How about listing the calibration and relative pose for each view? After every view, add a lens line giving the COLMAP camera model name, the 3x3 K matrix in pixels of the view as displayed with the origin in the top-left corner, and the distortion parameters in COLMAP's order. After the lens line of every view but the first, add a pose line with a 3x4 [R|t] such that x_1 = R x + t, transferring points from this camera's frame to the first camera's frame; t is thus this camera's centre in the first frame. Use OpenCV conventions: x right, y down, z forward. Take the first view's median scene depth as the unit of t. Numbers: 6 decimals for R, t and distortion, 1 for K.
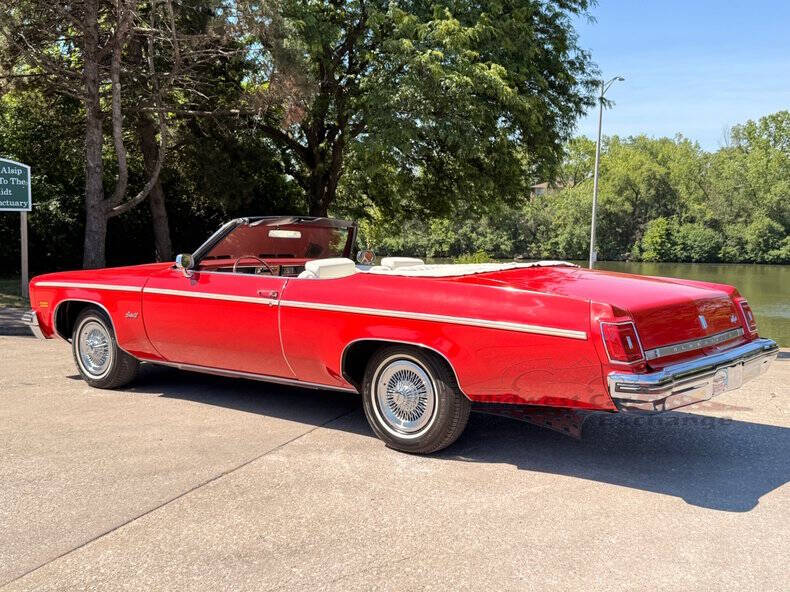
lens RADIAL K [[942.9, 0, 413.3], [0, 942.9, 294.7], [0, 0, 1]] dist [0.227996, -0.601175]
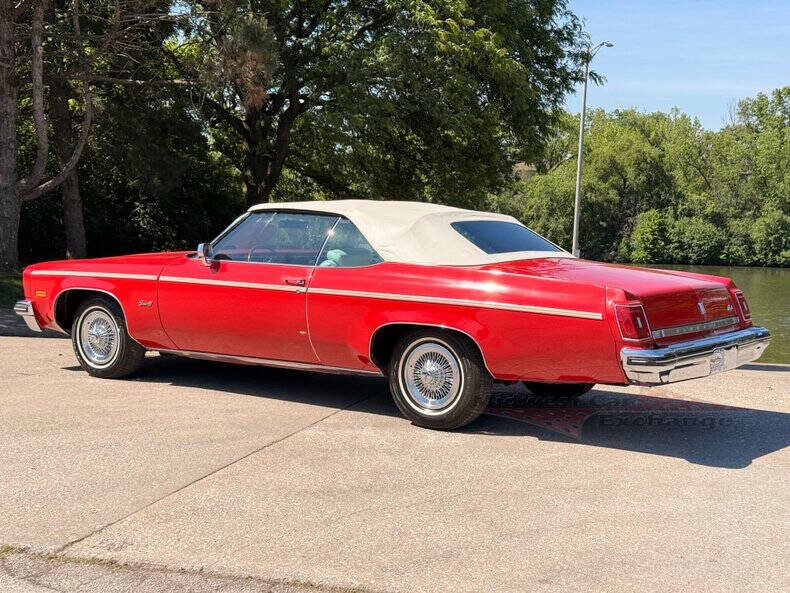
lens RADIAL K [[1213.0, 0, 443.5], [0, 1213.0, 319.7], [0, 0, 1]] dist [0.173412, -0.080791]
pose [[0.996364, 0.004220, 0.085094, -0.083375], [-0.005283, 0.999911, 0.012268, 0.018949], [-0.085035, -0.012673, 0.996297, -0.276079]]
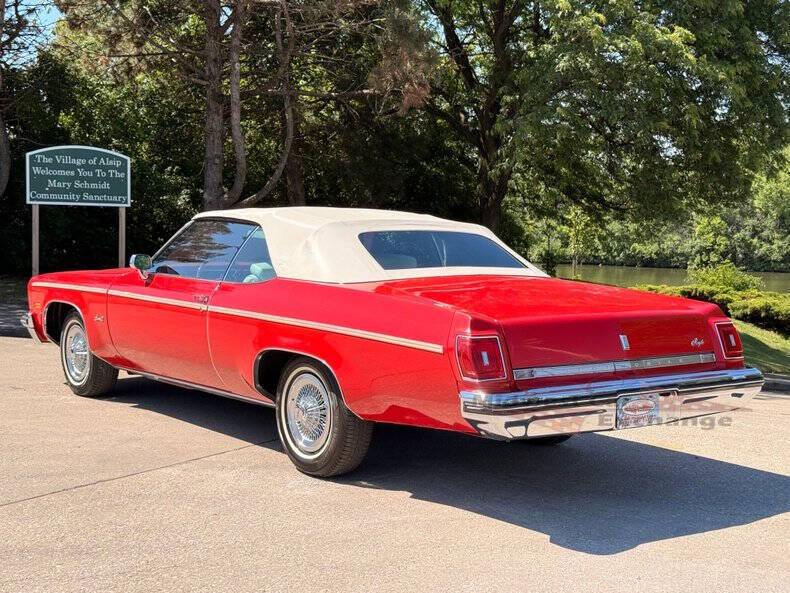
lens RADIAL K [[1213.0, 0, 443.5], [0, 1213.0, 319.7], [0, 0, 1]] dist [0.173412, -0.080791]
pose [[0.970543, 0.030014, -0.239050, 0.291069], [-0.029256, 0.999549, 0.006722, 0.004206], [0.239144, 0.000470, 0.970984, -0.082689]]
